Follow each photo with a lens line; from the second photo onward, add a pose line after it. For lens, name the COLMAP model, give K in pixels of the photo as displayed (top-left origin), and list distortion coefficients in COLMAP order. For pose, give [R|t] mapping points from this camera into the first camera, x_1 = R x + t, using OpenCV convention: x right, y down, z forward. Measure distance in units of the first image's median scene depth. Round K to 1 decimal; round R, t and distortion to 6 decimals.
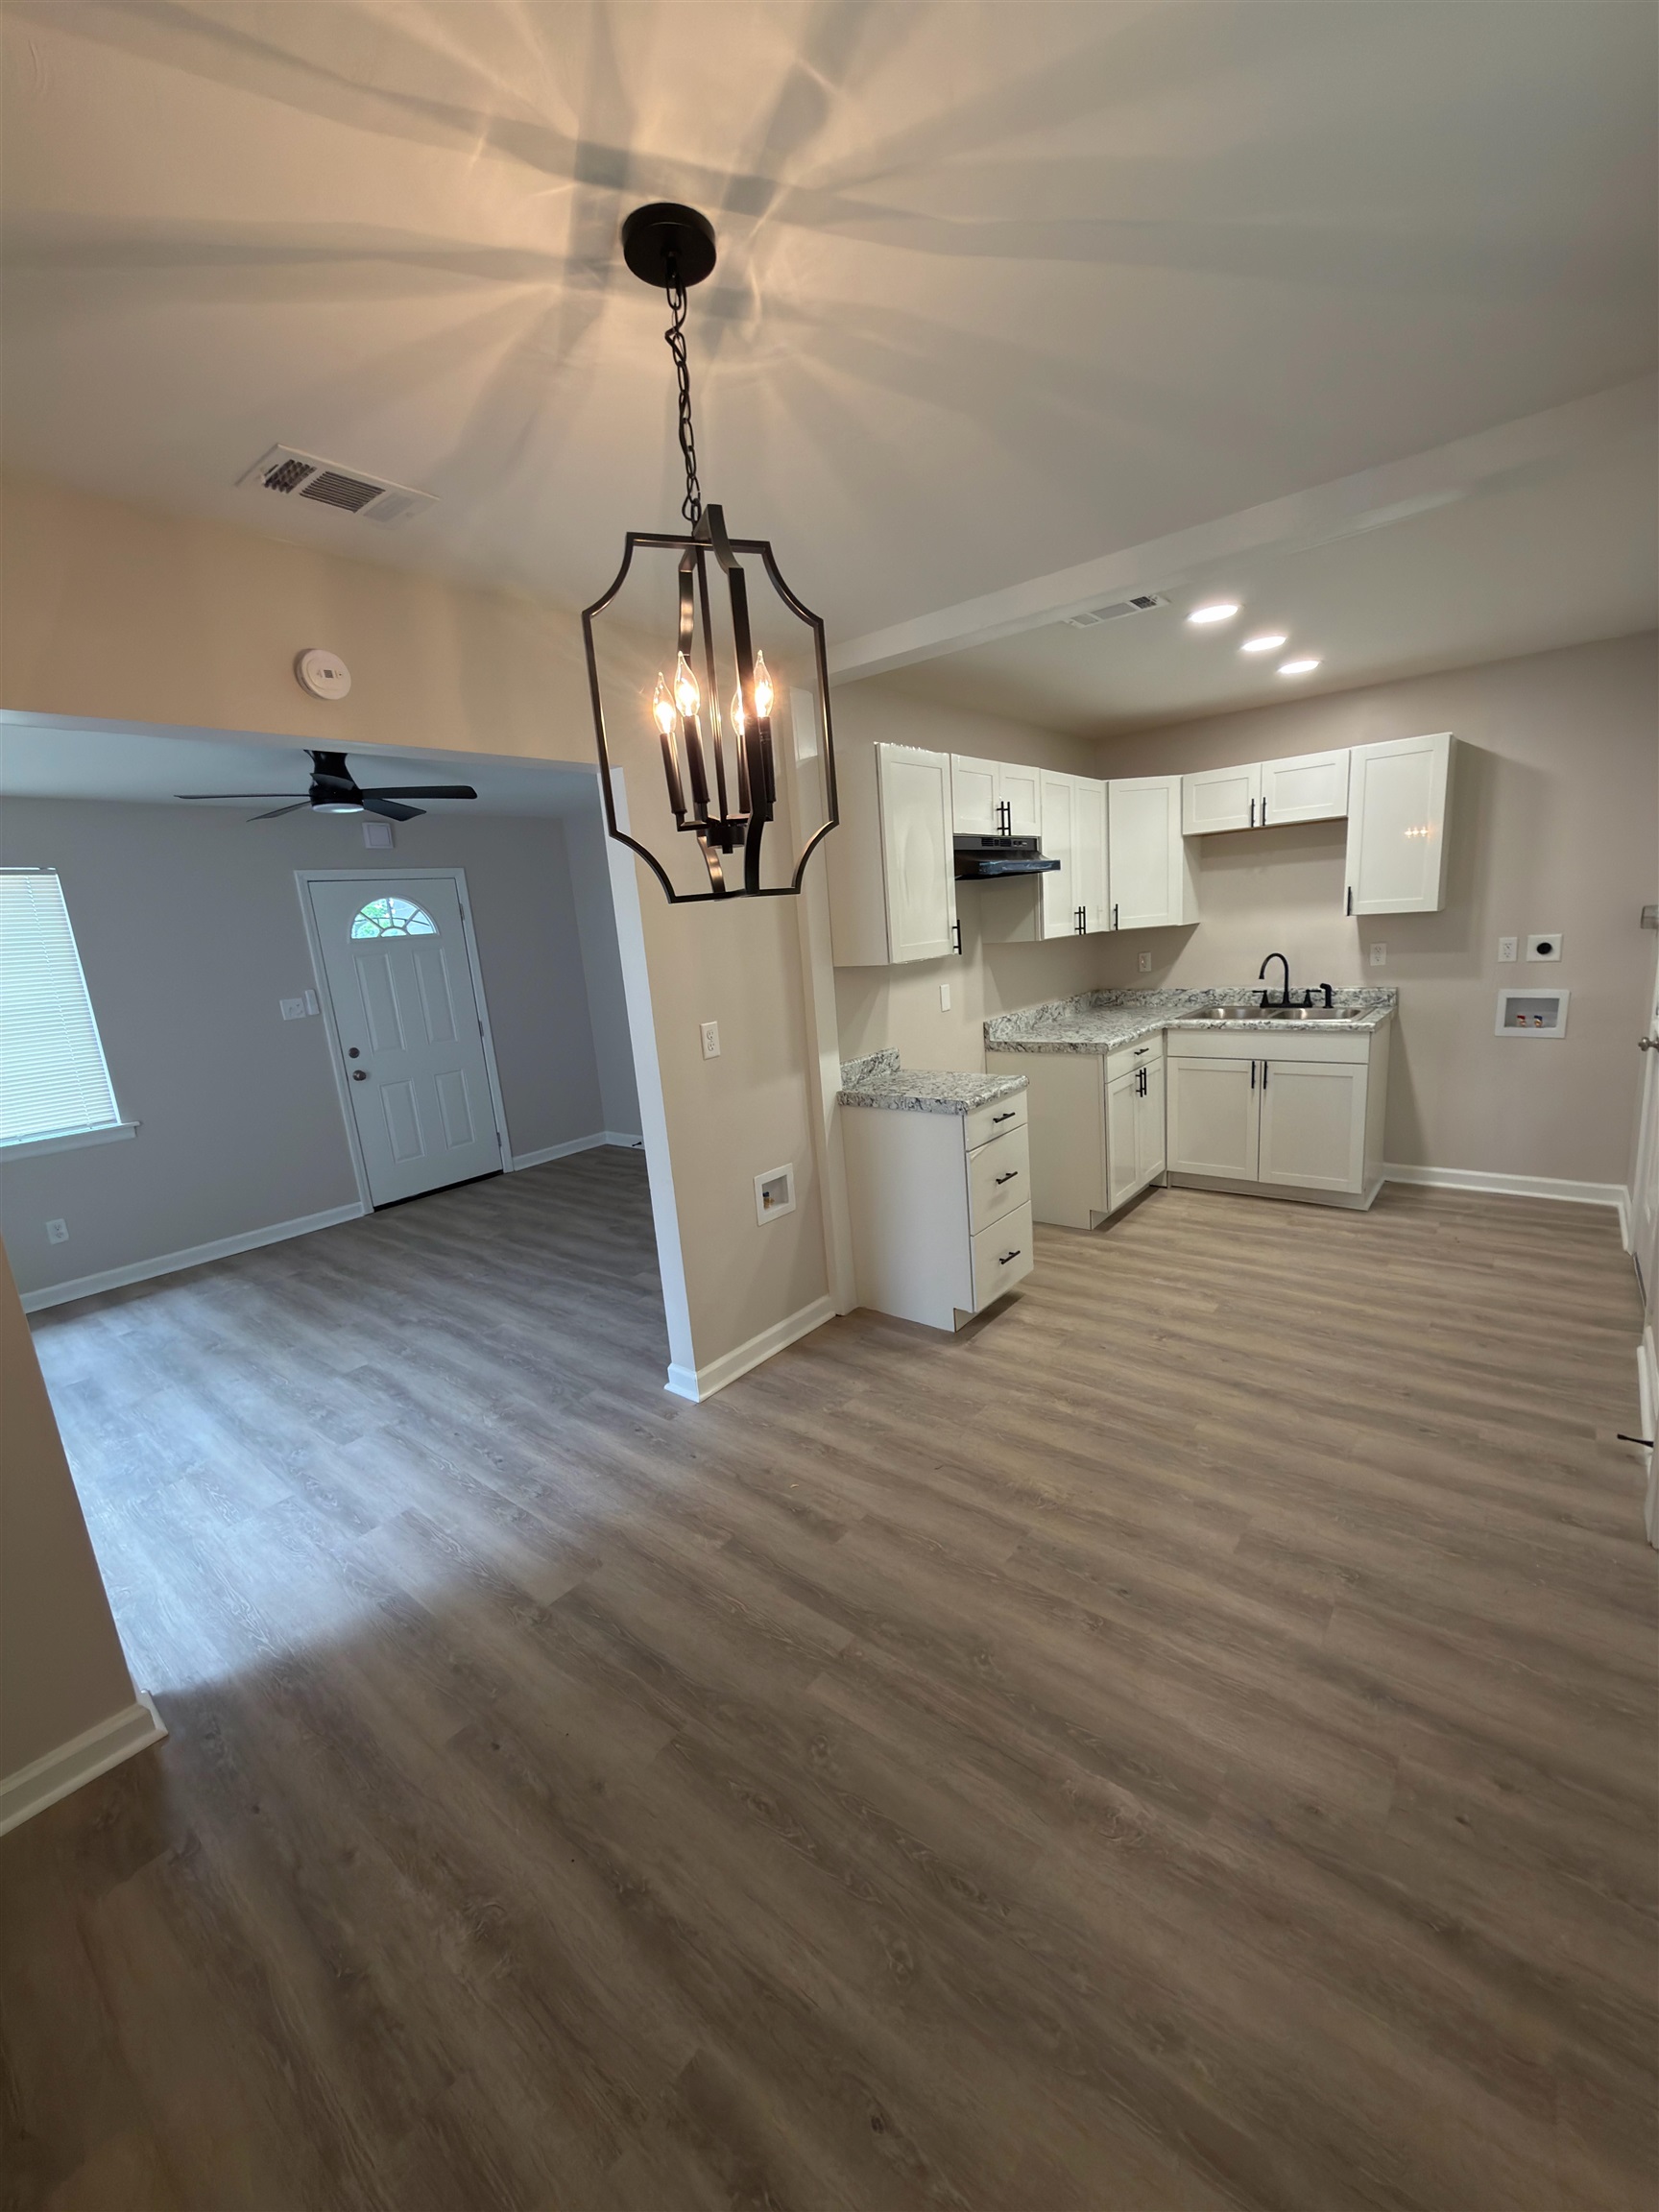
lens RADIAL K [[882.2, 0, 829.5], [0, 882.2, 1106.0], [0, 0, 1]] dist [0.001405, 0.000146]
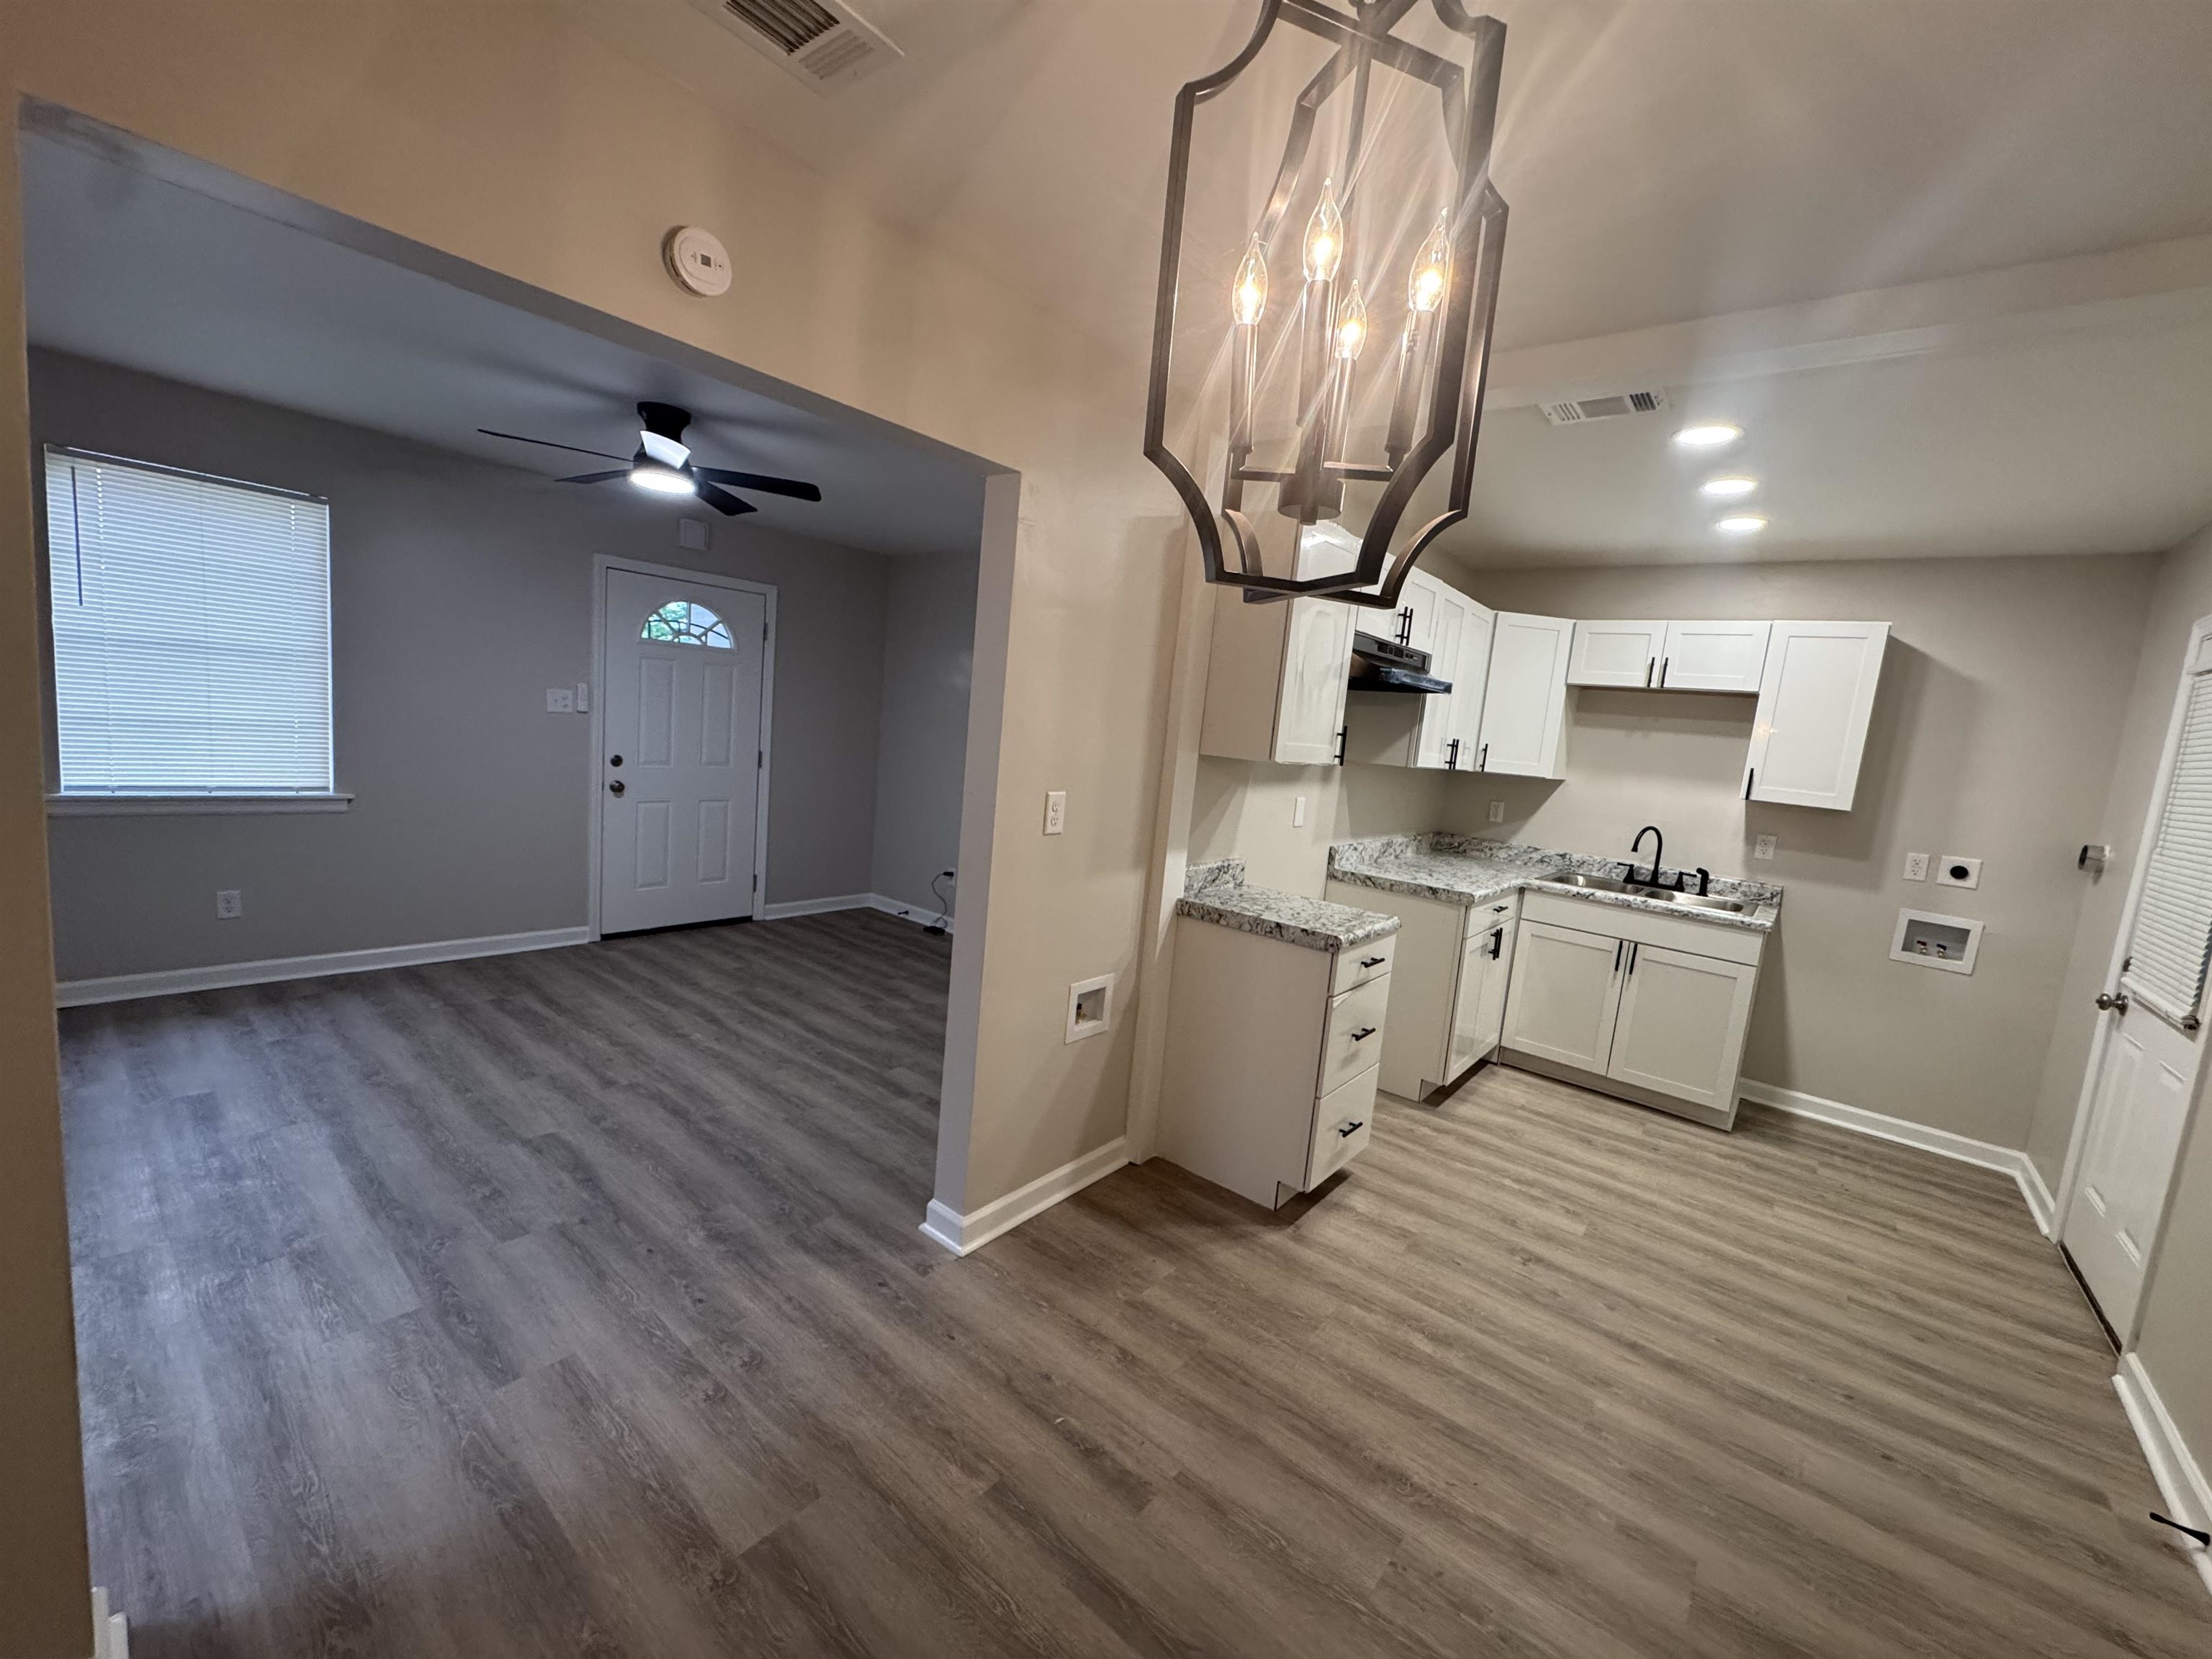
lens RADIAL K [[884.0, 0, 1106.0], [0, 884.0, 829.5], [0, 0, 1]] dist [0.000554, -0.000035]
pose [[0.985199, 0.170125, 0.020970, -0.089078], [-0.167762, 0.982088, -0.085785, 0.003232], [-0.035188, 0.080998, 0.996093, 0.148644]]
